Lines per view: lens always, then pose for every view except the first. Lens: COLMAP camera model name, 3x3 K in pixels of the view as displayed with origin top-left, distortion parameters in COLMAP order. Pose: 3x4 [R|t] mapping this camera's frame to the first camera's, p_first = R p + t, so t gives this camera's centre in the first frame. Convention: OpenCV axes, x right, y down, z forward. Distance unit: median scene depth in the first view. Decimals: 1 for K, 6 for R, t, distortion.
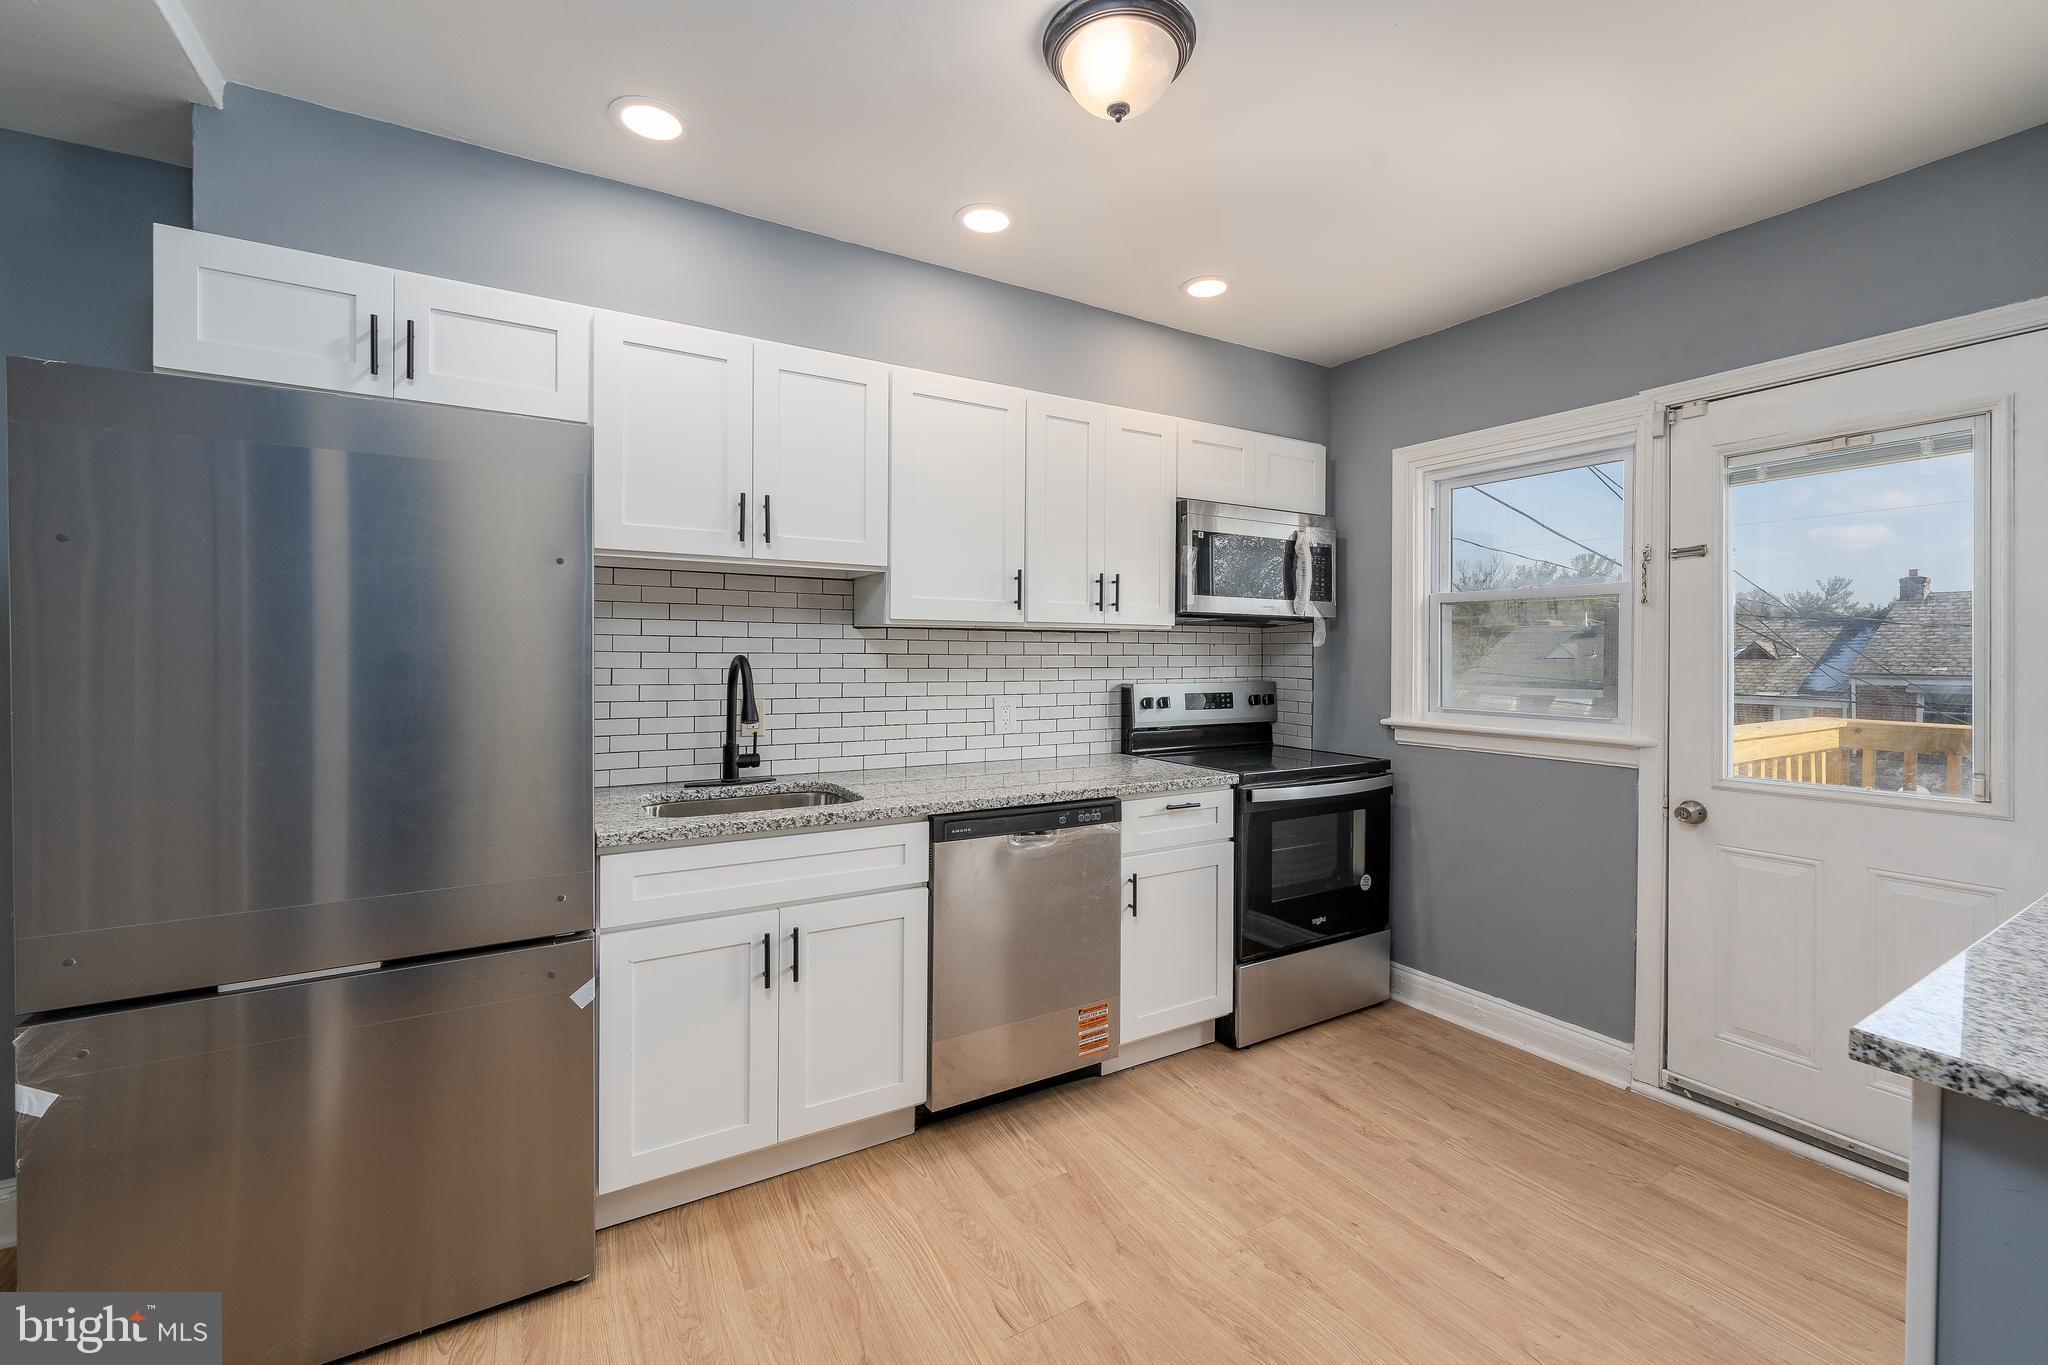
lens RADIAL K [[826.7, 0, 1071.9], [0, 826.7, 656.3], [0, 0, 1]] dist [-0.000646, -0.000294]
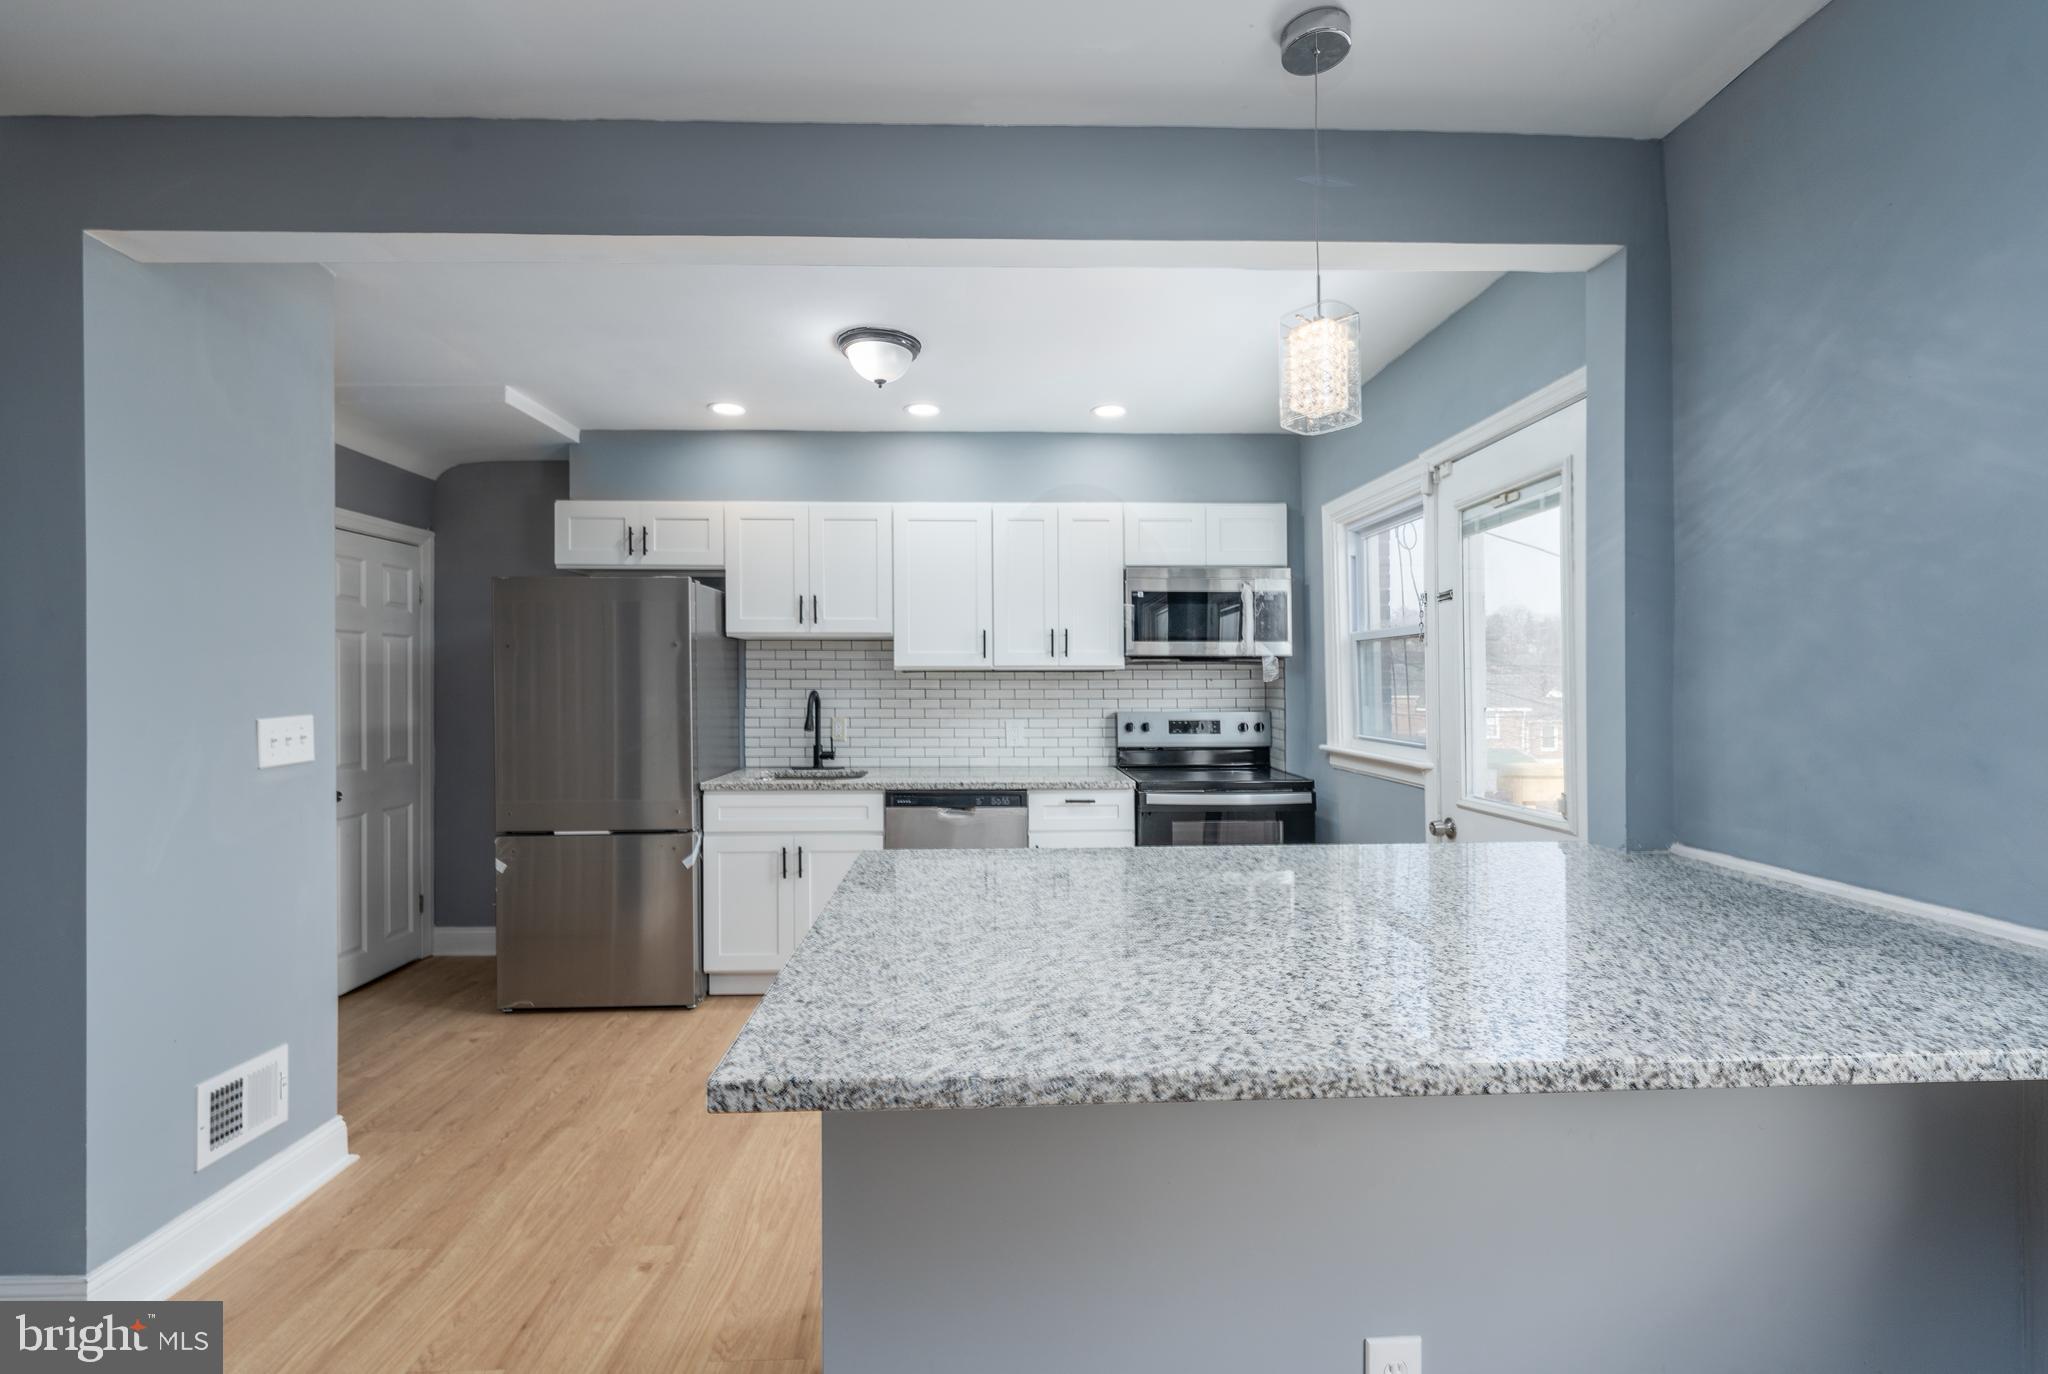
lens RADIAL K [[826.7, 0, 1010.4], [0, 826.7, 684.6], [0, 0, 1]] dist [-0.000646, -0.000294]
pose [[0.873174, -0.006110, -0.487371, 0.704074], [0.004402, 0.999979, -0.004650, -0.003497], [0.487390, 0.001915, 0.873183, -0.241214]]
